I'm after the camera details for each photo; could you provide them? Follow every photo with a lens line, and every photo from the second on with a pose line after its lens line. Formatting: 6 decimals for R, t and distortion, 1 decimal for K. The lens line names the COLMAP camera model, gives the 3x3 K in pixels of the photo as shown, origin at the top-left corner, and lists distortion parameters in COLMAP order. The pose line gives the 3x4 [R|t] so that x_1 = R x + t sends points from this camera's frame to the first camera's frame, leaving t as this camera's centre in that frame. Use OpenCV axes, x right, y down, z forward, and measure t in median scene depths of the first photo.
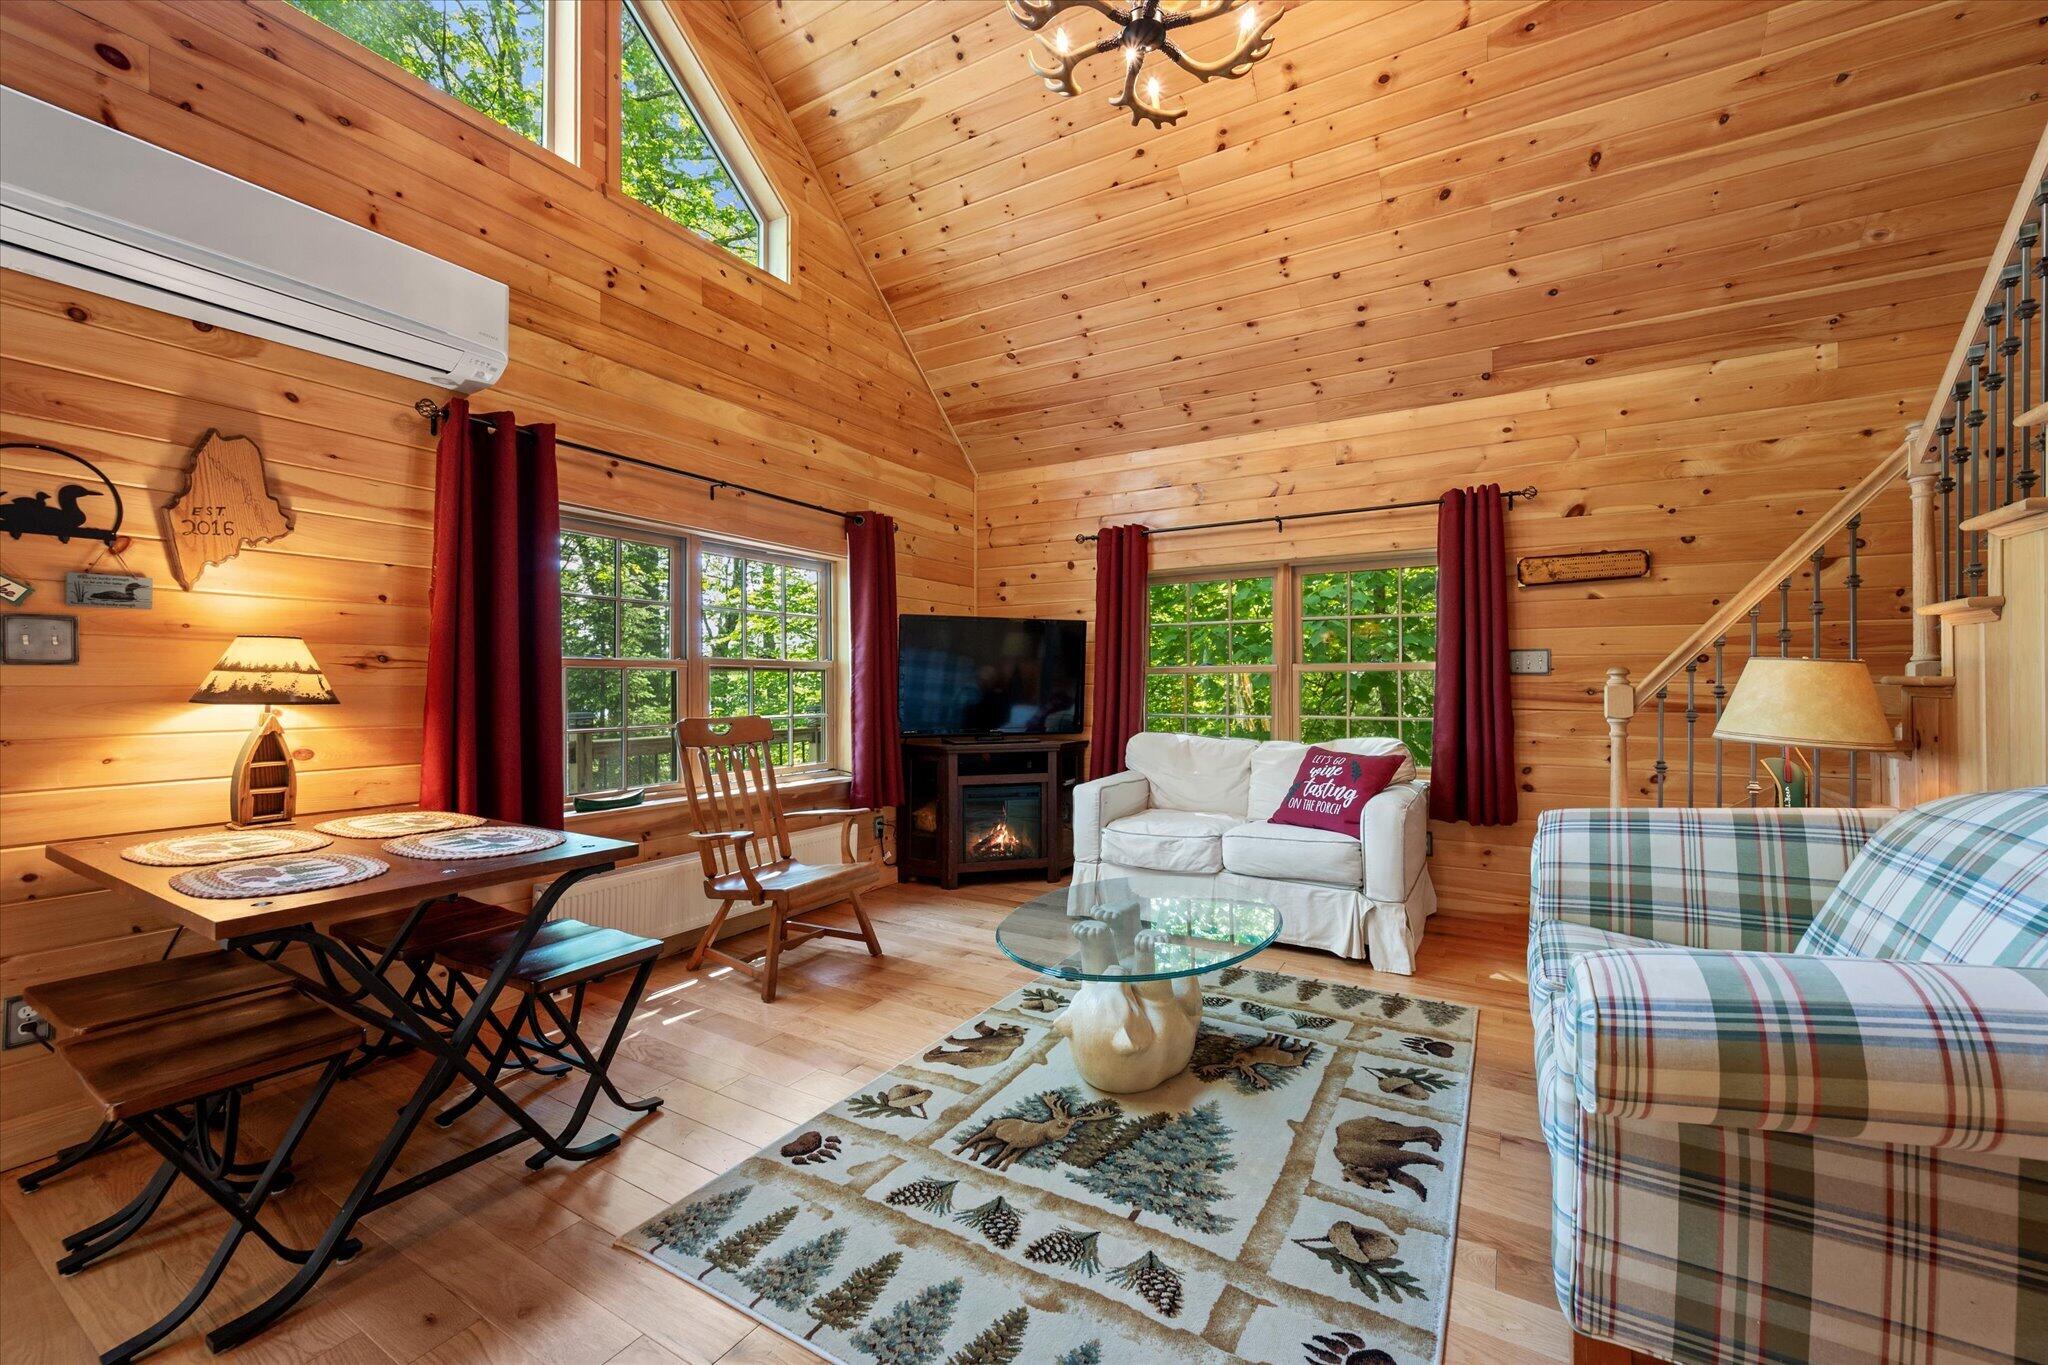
lens RADIAL K [[812.6, 0, 1031.6], [0, 812.6, 683.5], [0, 0, 1]] dist [-0.002561, -0.000198]
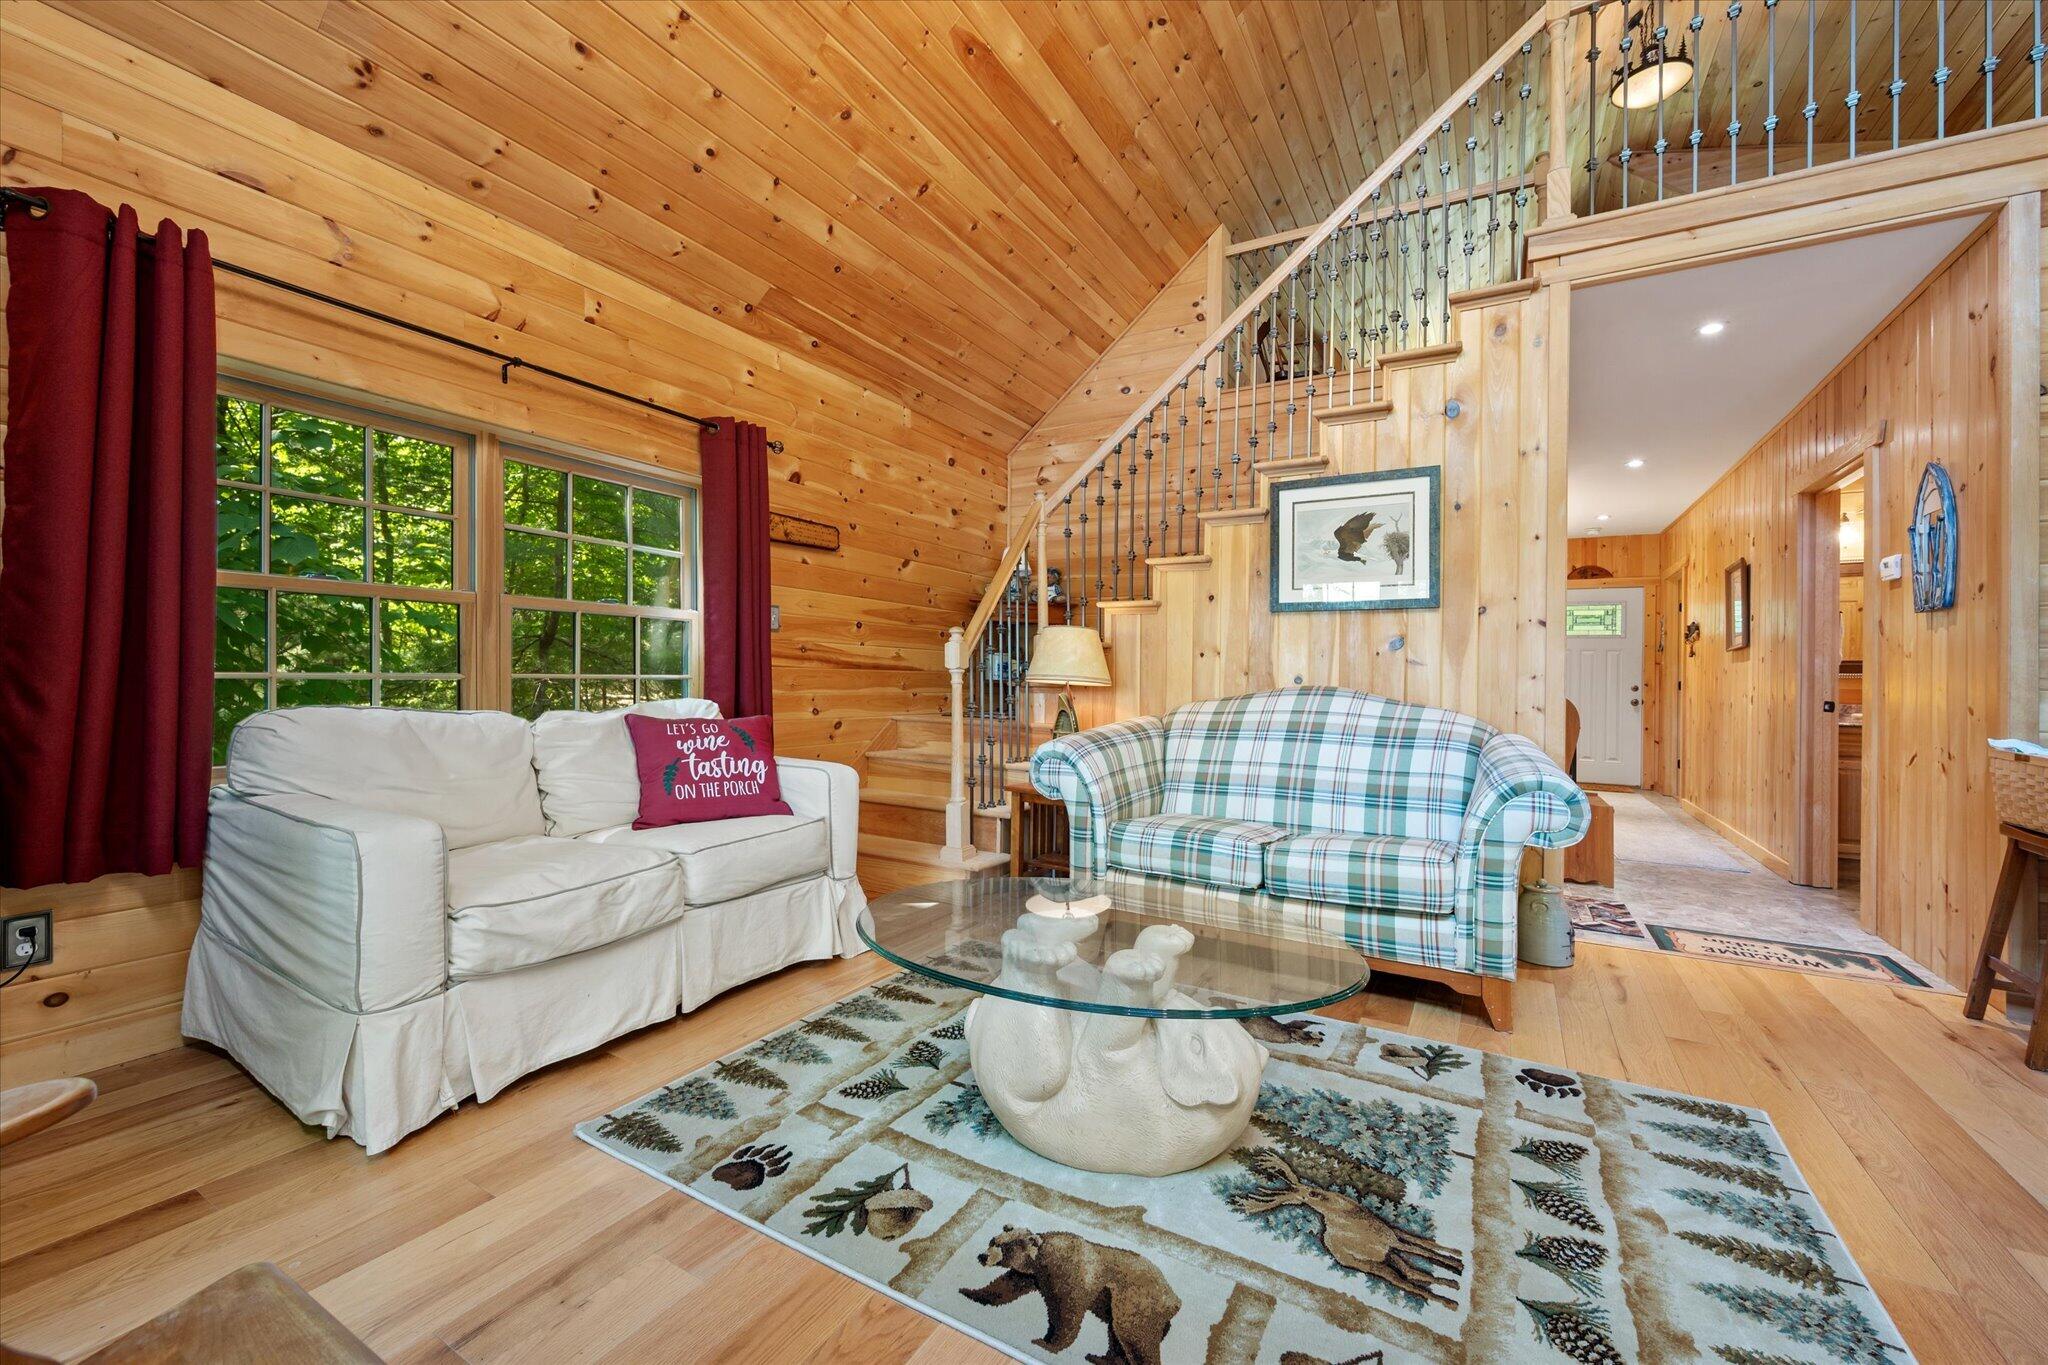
lens RADIAL K [[812.6, 0, 1024.3], [0, 812.6, 675.5], [0, 0, 1]] dist [-0.002561, -0.000198]
pose [[-0.005086, 0.003193, 0.999982, -0.444127], [-0.017567, 0.999840, -0.003282, 0.048739], [-0.999833, -0.017584, -0.005029, 0.810829]]
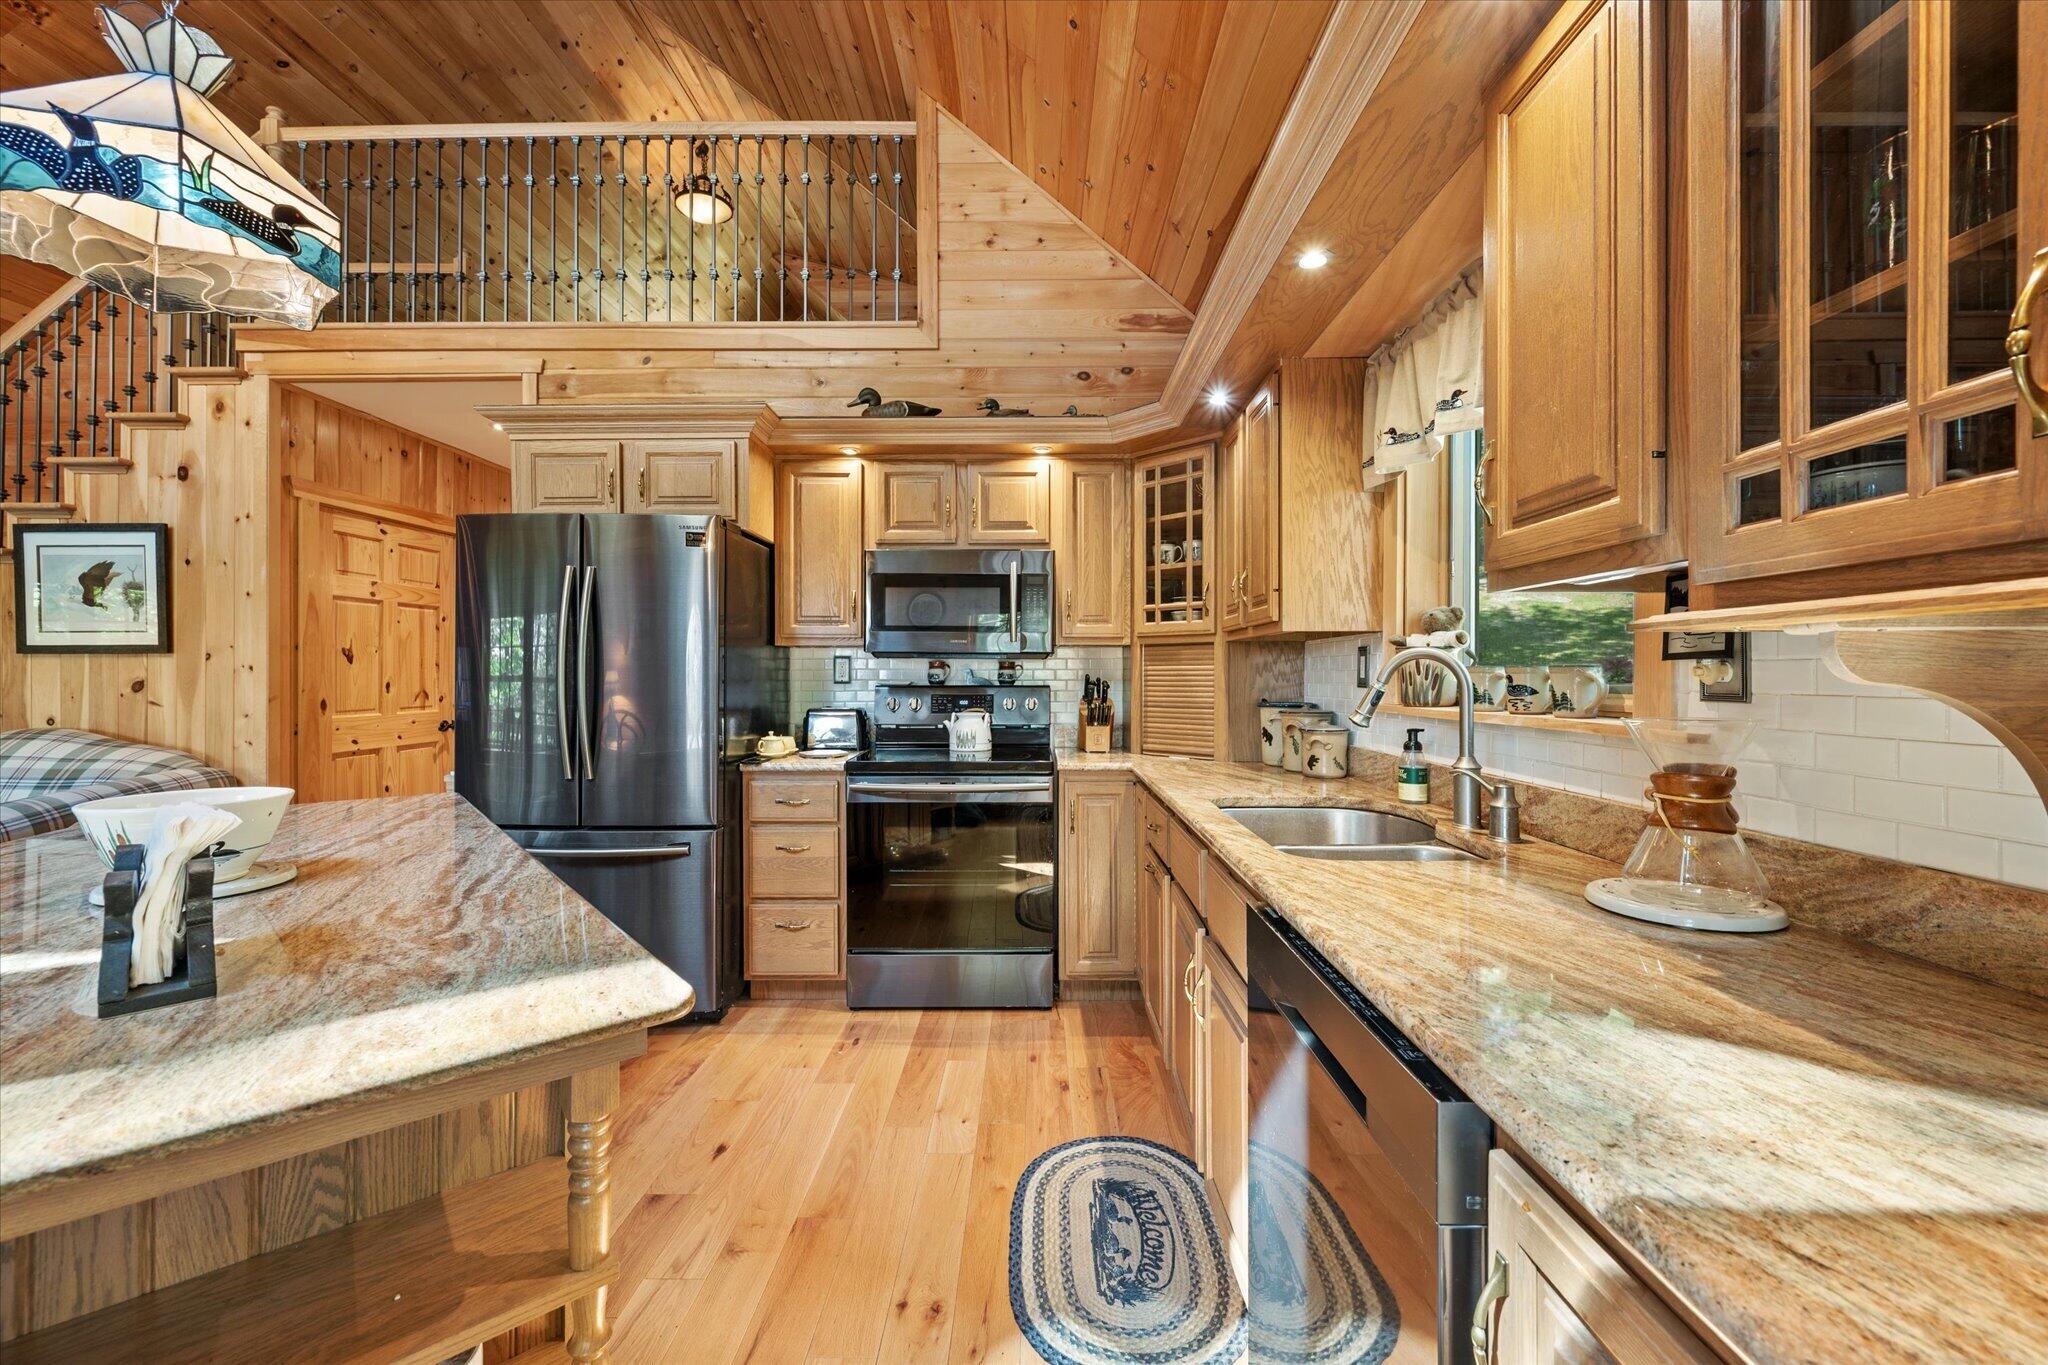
lens RADIAL K [[812.6, 0, 1034.1], [0, 812.6, 673.5], [0, 0, 1]] dist [-0.002561, -0.000198]
pose [[-0.483416, 0.002132, 0.875388, -0.964647], [-0.001373, 0.999994, -0.003194, -0.017745], [-0.875389, -0.002746, -0.483411, -0.195106]]
